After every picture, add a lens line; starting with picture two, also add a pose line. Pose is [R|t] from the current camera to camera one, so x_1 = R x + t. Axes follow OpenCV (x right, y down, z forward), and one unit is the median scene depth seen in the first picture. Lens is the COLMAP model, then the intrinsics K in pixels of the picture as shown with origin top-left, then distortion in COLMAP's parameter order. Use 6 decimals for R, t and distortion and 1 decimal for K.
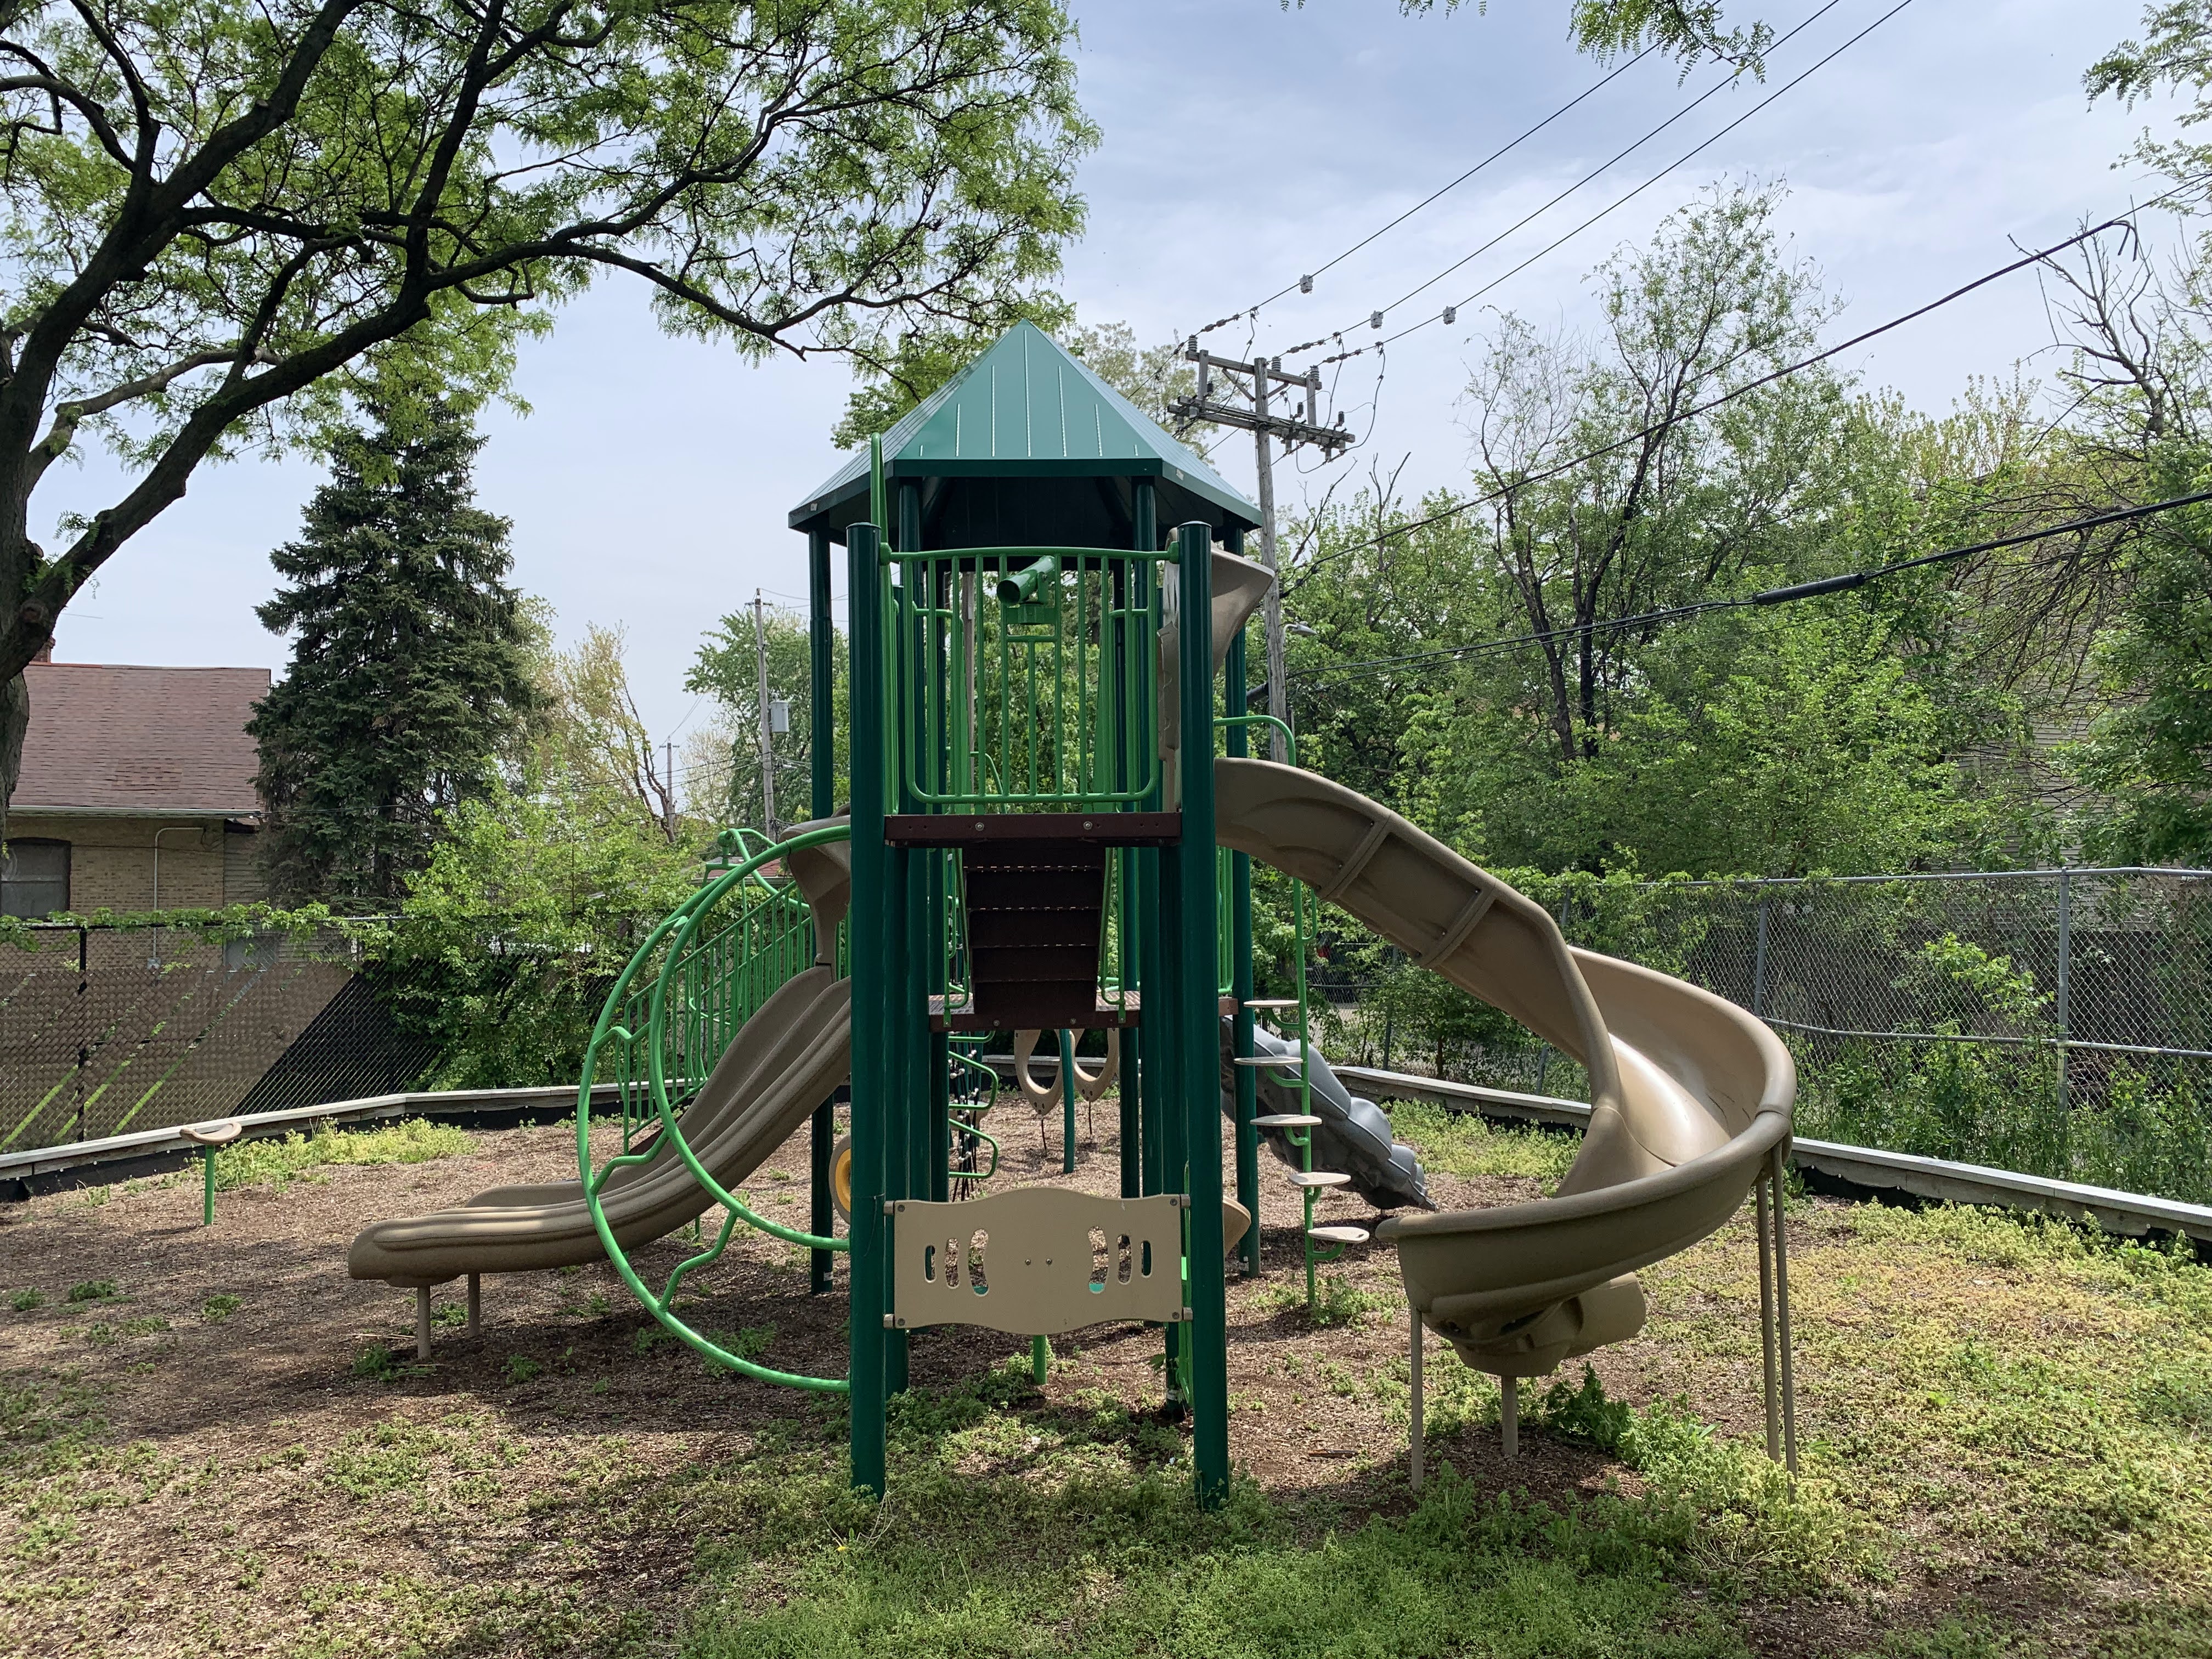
lens RADIAL K [[1676.0, 0, 1106.0], [0, 1676.0, 829.5], [0, 0, 1]] dist [0.058714, -0.096509]
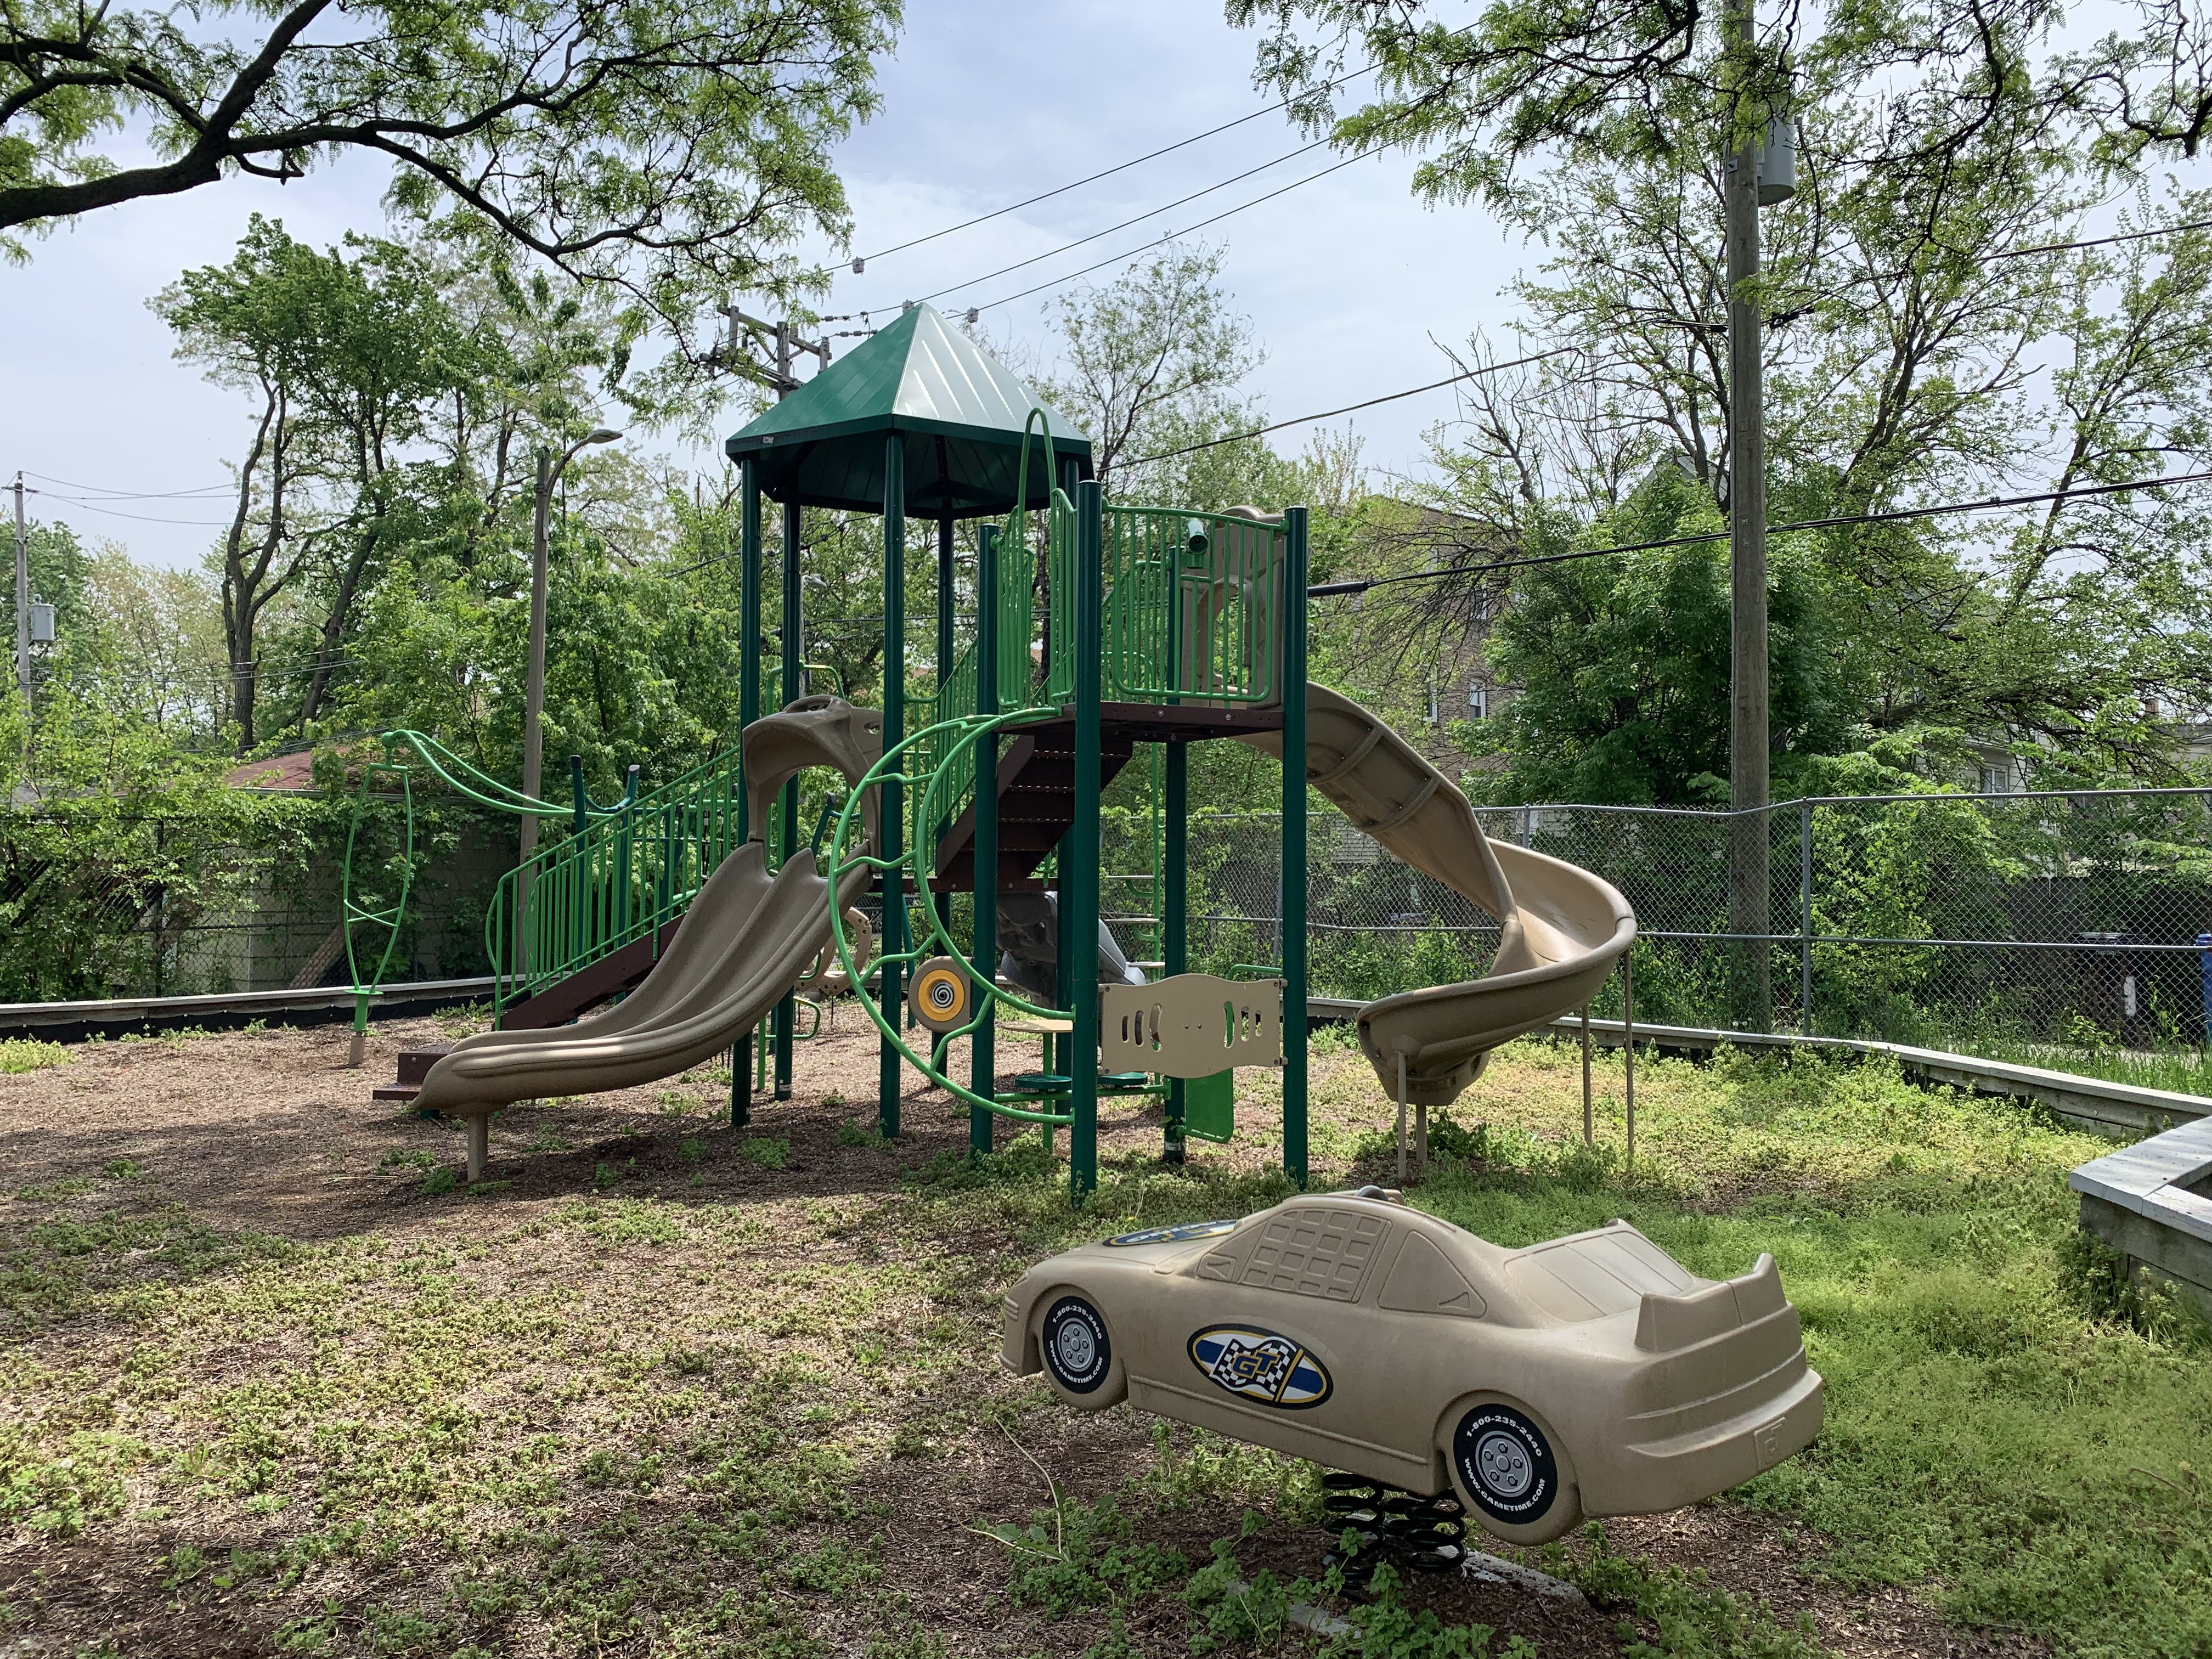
lens RADIAL K [[1681.3, 0, 1106.0], [0, 1681.3, 829.5], [0, 0, 1]] dist [0.007297, 0.000381]
pose [[0.902415, 0.029685, 0.429843, -0.180354], [-0.038209, 0.999207, 0.011211, 0.020714], [-0.429170, -0.026541, 0.902834, -0.056256]]
